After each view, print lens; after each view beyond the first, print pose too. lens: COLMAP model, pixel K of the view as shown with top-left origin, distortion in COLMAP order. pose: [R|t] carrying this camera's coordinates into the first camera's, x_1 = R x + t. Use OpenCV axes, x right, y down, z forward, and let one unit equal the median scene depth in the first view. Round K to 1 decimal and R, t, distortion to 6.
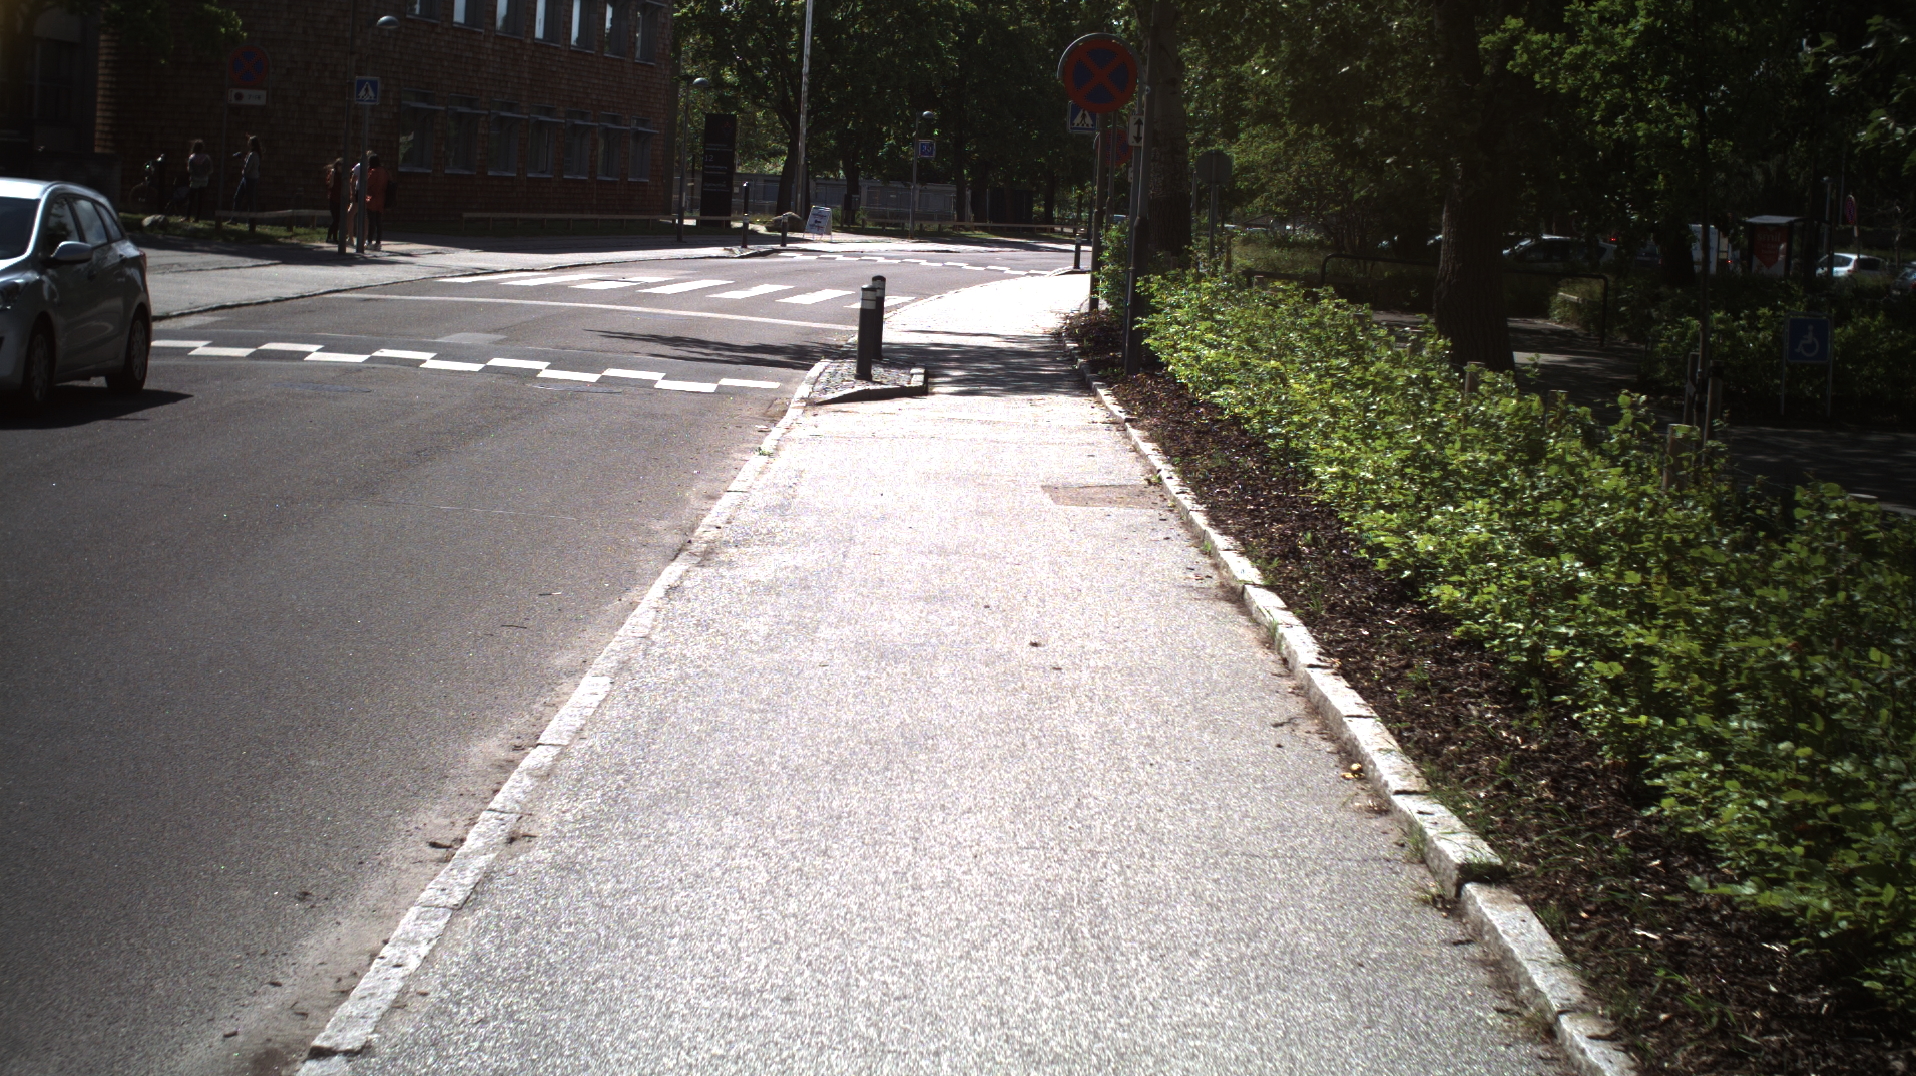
lens RADIAL K [[3069.4, 0, 958.0], [0, 3069.4, 538.0], [0, 0, 1]] dist [-0.308609, 0.432183]
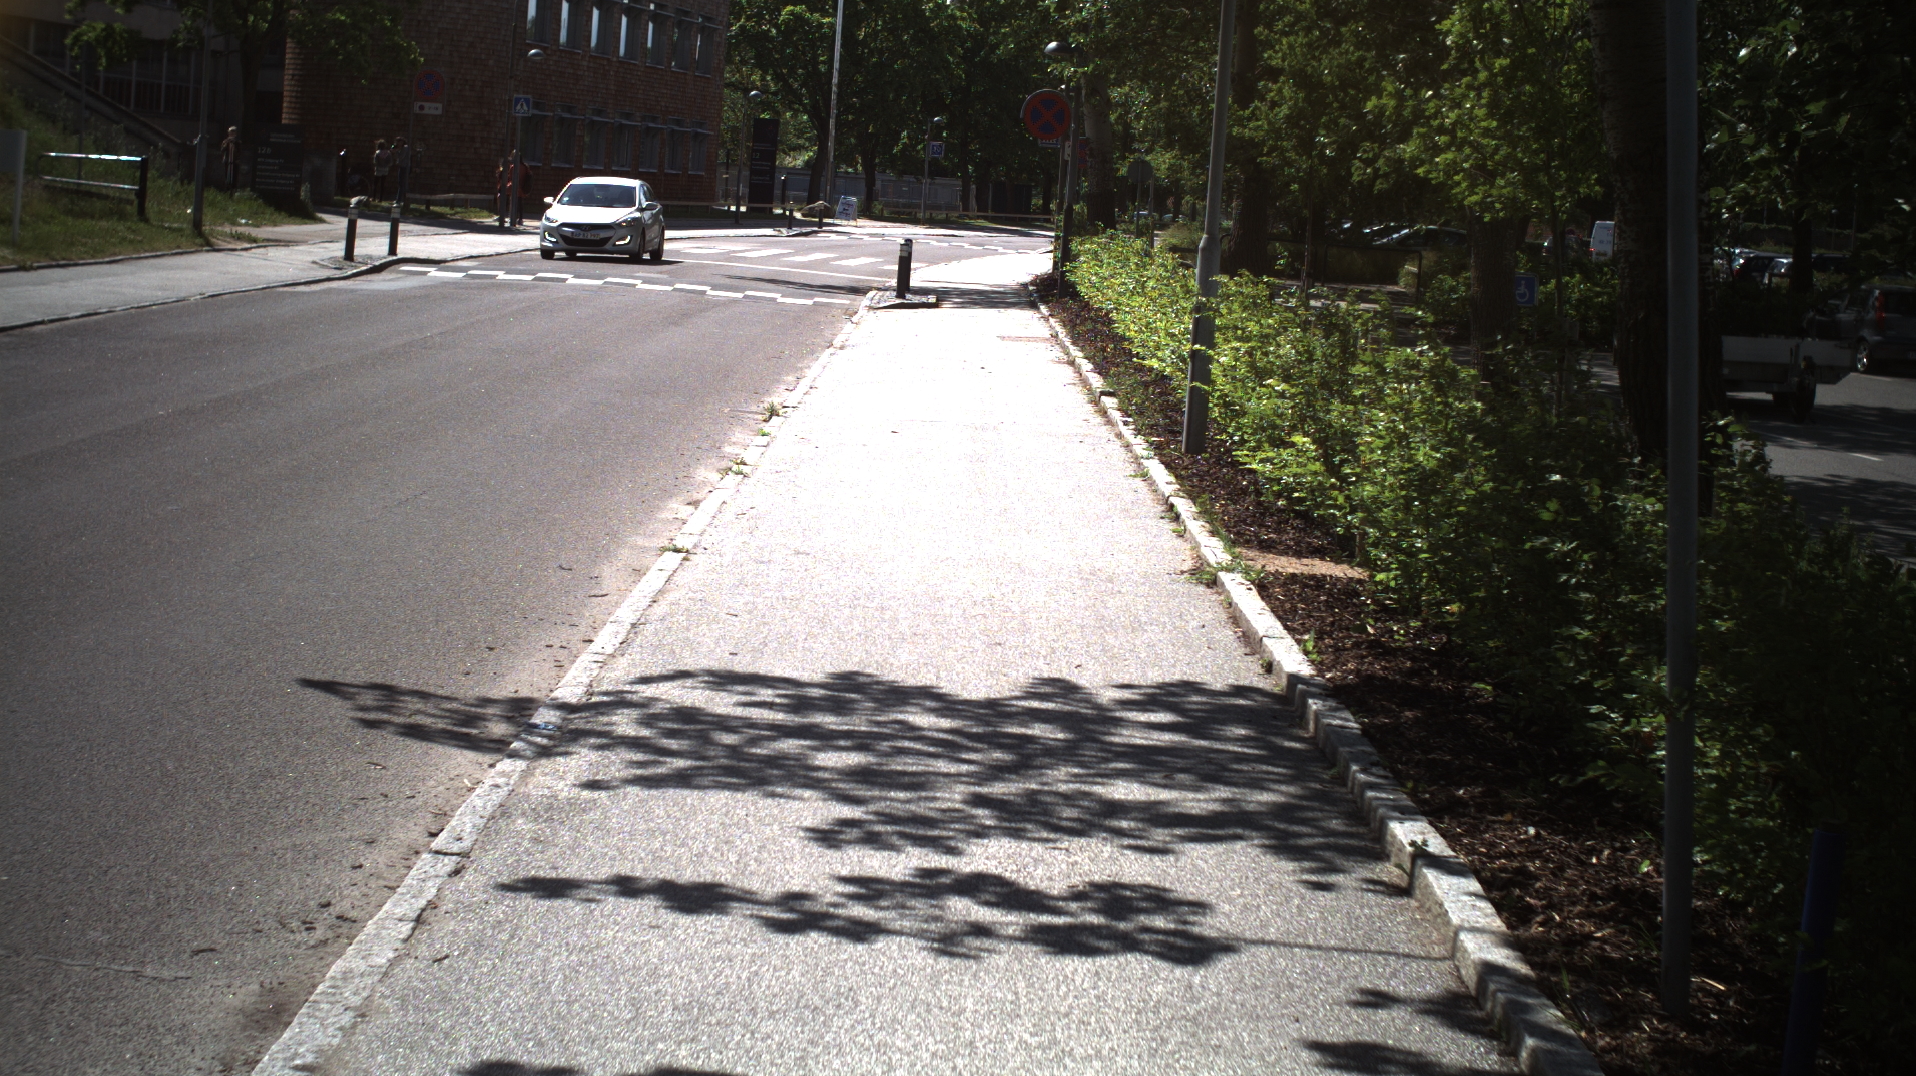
lens RADIAL K [[3069.4, 0, 958.0], [0, 3069.4, 538.0], [0, 0, 1]] dist [-0.308609, 0.432183]
pose [[0.999933, 0.011539, -0.001217, 0.001998], [-0.011537, 0.999931, 0.002299, 0.035147], [0.001244, -0.002285, 0.999997, -0.316818]]
